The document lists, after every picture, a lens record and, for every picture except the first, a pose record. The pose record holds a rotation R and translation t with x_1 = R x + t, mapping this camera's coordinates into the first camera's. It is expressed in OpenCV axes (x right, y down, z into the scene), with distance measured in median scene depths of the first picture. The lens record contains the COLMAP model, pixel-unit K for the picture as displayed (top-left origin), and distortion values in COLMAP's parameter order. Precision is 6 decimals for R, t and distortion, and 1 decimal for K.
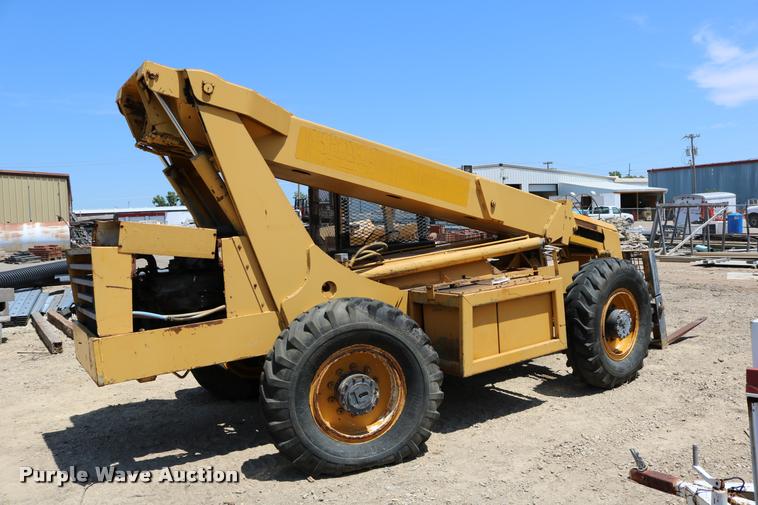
lens RADIAL K [[624.5, 0, 380.3], [0, 624.5, 253.0], [0, 0, 1]] dist [-0.152203, 0.118043]
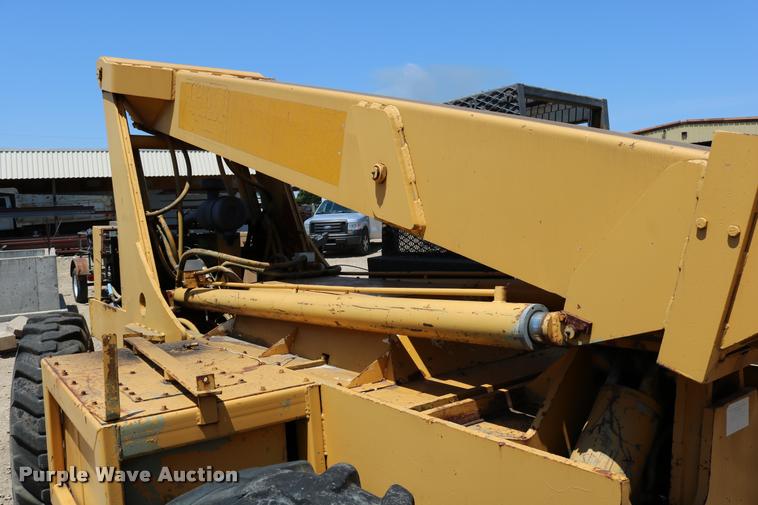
lens RADIAL K [[624.5, 0, 382.3], [0, 624.5, 250.6], [0, 0, 1]] dist [-0.152203, 0.118043]
pose [[0.051755, 0.113482, -0.992191, 0.705454], [-0.028296, 0.993290, 0.112132, -0.103761], [0.998259, 0.022271, 0.054619, 1.335852]]
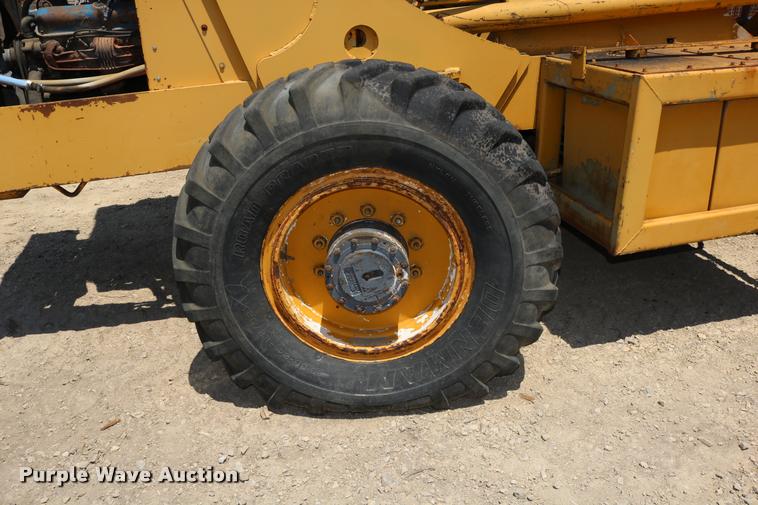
lens RADIAL K [[624.5, 0, 380.9], [0, 624.5, 247.1], [0, 0, 1]] dist [-0.152203, 0.118043]
pose [[0.940737, 0.151198, -0.303568, 0.114203], [-0.035076, 0.933695, 0.356348, 0.038442], [0.337319, -0.324581, 0.883664, 0.566173]]
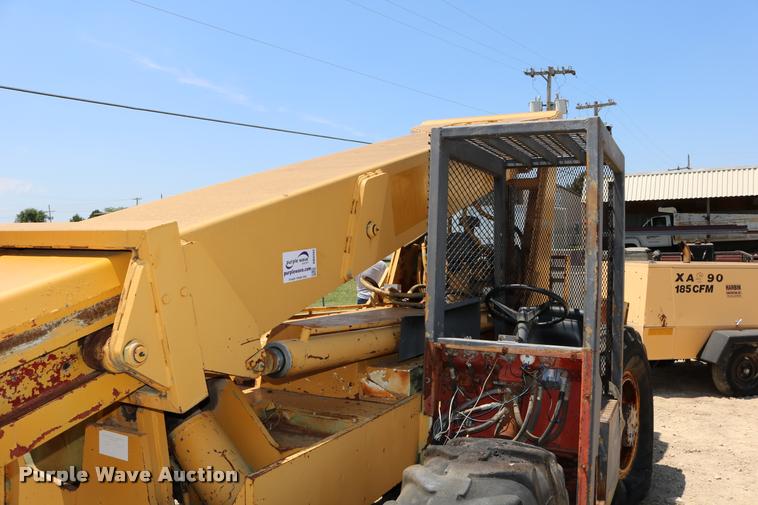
lens RADIAL K [[624.5, 0, 381.9], [0, 624.5, 254.0], [0, 0, 1]] dist [-0.152203, 0.118043]
pose [[-0.867877, 0.068372, -0.492051, 0.436660], [0.024745, 0.995204, 0.094641, -0.141666], [0.496162, 0.069961, -0.865407, 1.982904]]
